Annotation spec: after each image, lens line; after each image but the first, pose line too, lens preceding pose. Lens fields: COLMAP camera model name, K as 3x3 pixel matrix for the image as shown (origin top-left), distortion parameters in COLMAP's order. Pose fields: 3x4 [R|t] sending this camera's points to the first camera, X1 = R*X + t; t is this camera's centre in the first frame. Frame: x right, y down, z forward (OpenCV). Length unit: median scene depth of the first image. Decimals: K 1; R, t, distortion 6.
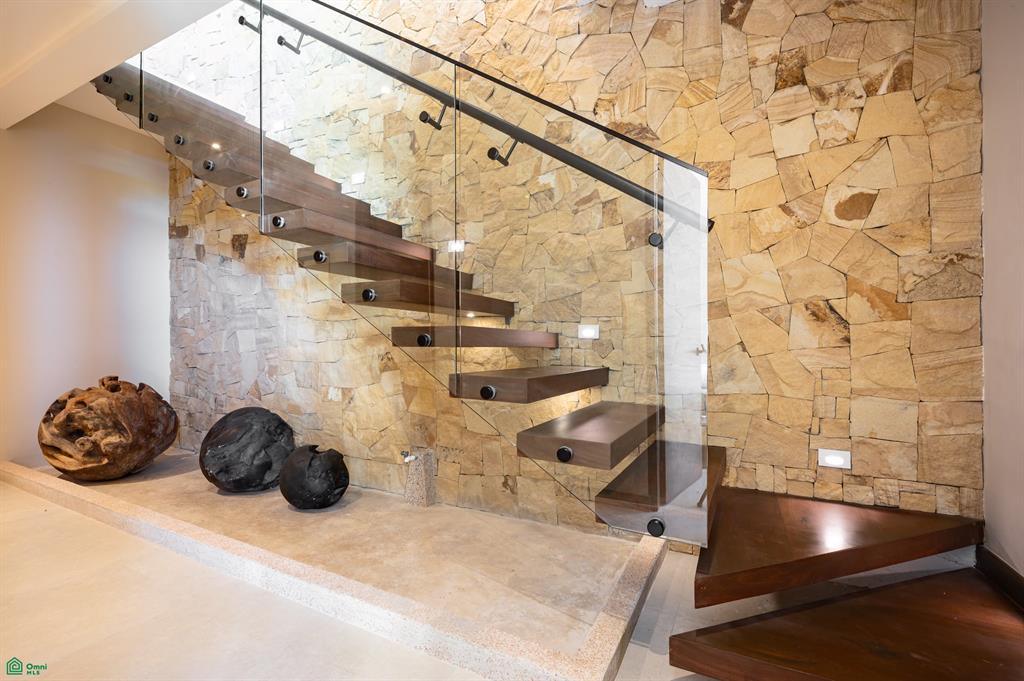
lens RADIAL K [[455.3, 0, 512.0], [0, 455.3, 340.5], [0, 0, 1]] dist [-0.001455, 0.000016]
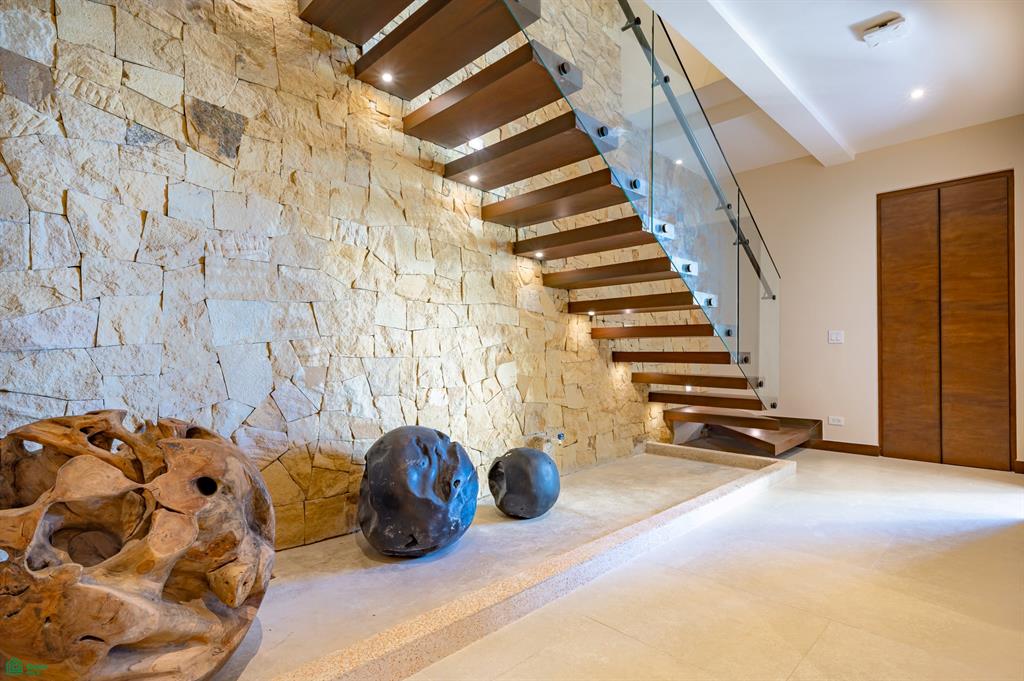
lens RADIAL K [[510.5, 0, 512.0], [0, 510.5, 340.5], [0, 0, 1]] dist [-0.037459, -0.000344]
pose [[0.300329, 0.013901, 0.953734, -1.290671], [-0.007772, 0.999896, -0.012127, 0.033843], [-0.953804, -0.003771, 0.300406, 0.677230]]
